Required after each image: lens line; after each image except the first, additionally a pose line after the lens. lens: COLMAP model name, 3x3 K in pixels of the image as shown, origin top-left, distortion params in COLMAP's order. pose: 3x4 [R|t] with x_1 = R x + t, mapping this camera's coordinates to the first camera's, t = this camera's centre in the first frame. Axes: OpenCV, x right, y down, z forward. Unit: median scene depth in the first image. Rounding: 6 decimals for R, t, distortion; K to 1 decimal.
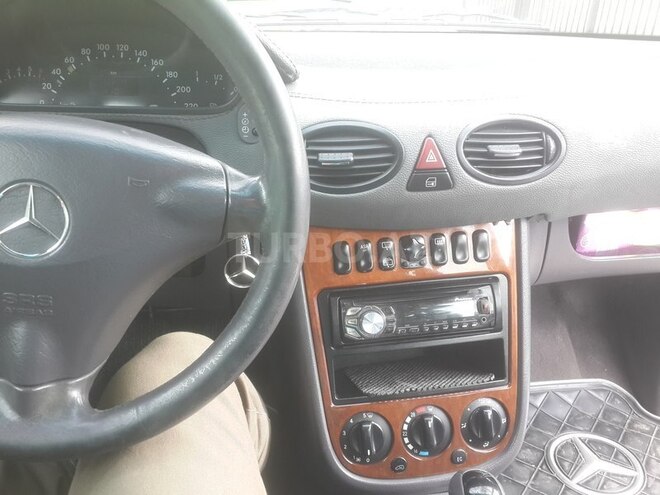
lens RADIAL K [[620.9, 0, 330.0], [0, 620.9, 247.5], [0, 0, 1]] dist [0.140650, -0.472512]
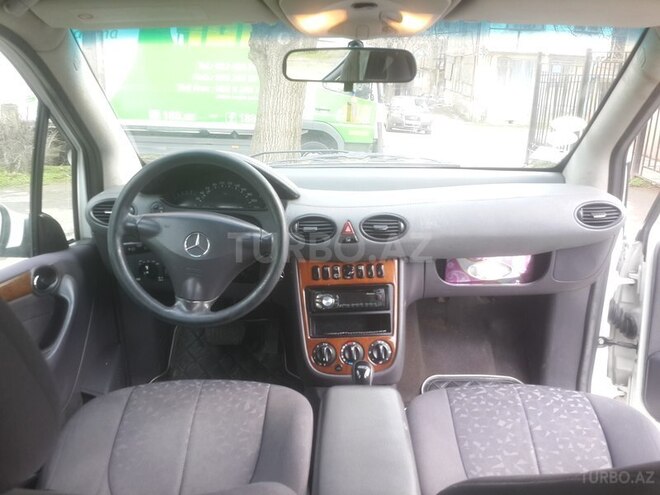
lens RADIAL K [[598.8, 0, 330.0], [0, 598.8, 247.5], [0, 0, 1]] dist [-0.003177, -0.000813]
pose [[0.989364, 0.018721, -0.144249, 0.389144], [-0.038980, 0.989536, -0.138922, 0.229647], [0.140139, 0.143067, 0.979741, -1.173078]]
